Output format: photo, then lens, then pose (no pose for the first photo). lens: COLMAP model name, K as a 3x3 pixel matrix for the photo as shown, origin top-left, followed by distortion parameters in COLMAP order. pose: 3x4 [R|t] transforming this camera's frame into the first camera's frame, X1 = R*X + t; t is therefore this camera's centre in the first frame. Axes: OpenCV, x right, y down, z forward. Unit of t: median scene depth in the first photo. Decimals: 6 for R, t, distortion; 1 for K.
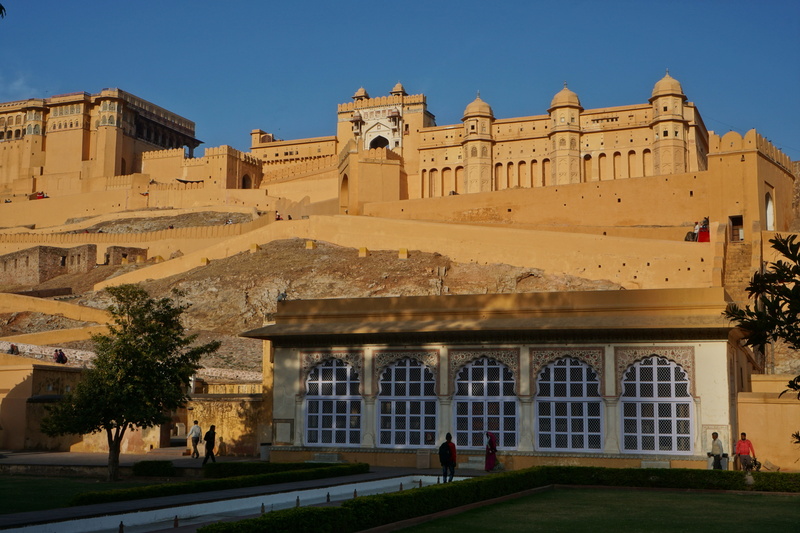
lens RADIAL K [[1054.2, 0, 400.0], [0, 1054.2, 266.5], [0, 0, 1]] dist [0.009512, 0.021968]
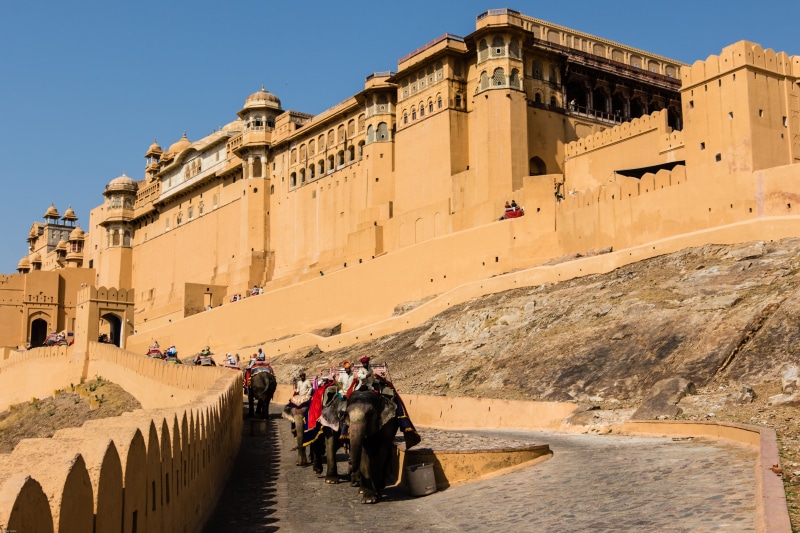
lens RADIAL K [[1054.2, 0, 400.0], [0, 1054.2, 266.5], [0, 0, 1]] dist [0.009512, 0.021968]
pose [[0.845032, -0.115013, -0.522199, -0.079673], [0.087826, 0.993184, -0.076624, -0.025628], [0.527453, 0.018887, 0.849374, 0.584603]]
